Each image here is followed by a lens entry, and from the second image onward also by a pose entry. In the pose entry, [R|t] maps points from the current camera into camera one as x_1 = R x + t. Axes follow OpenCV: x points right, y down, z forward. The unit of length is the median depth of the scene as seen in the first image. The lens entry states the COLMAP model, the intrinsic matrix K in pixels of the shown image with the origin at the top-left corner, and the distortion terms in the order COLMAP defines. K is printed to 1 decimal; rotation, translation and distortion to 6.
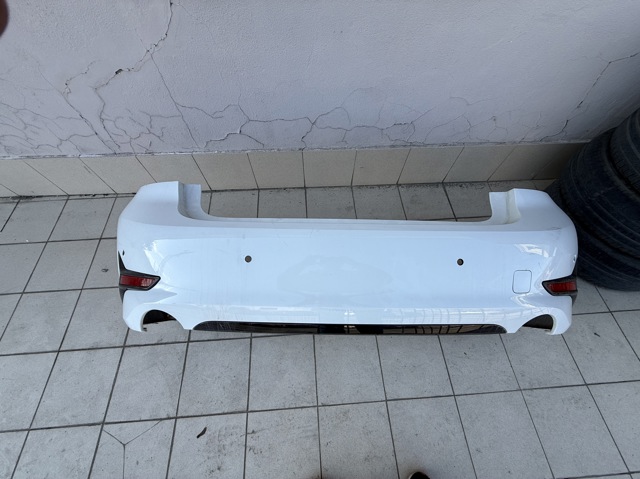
lens RADIAL K [[252.6, 0, 320.2], [0, 252.6, 239.5], [0, 0, 1]] dist [0.000338, -0.000180]
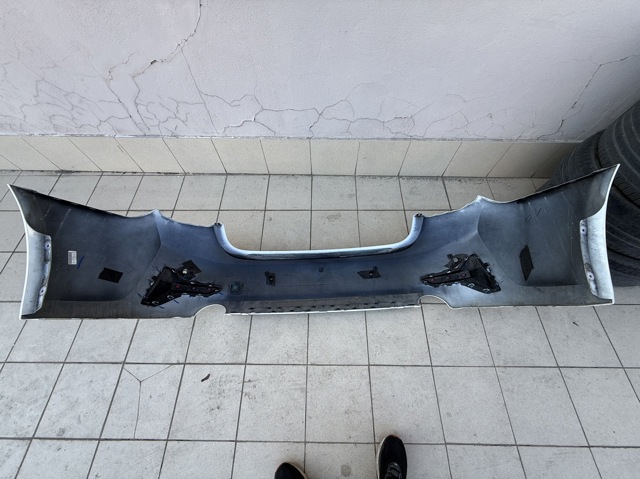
lens RADIAL K [[252.6, 0, 320.6], [0, 252.6, 239.3], [0, 0, 1]] dist [0.000338, -0.000180]
pose [[0.996979, 0.059894, -0.049453, 0.069322], [-0.059601, 0.998195, 0.007378, 0.087105], [0.049805, -0.004408, 0.998749, -0.116286]]
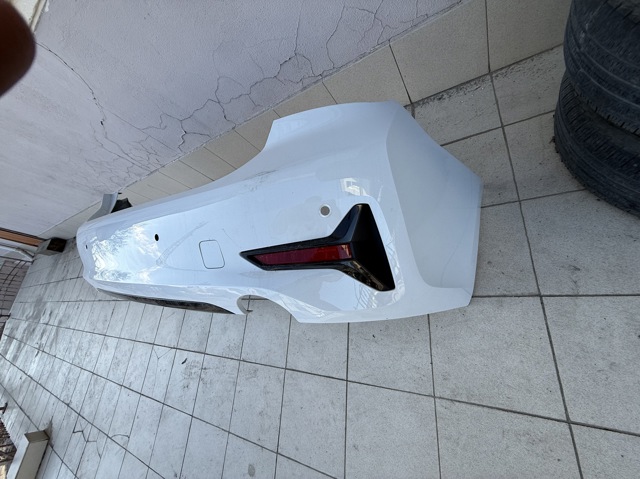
lens RADIAL K [[252.6, 0, 318.0], [0, 252.6, 239.5], [0, 0, 1]] dist [0.000338, -0.000180]
pose [[0.822048, -0.072629, -0.564767, 0.948333], [0.152371, 0.983720, 0.095277, 0.058865], [0.548652, -0.164377, 0.819732, 0.329746]]
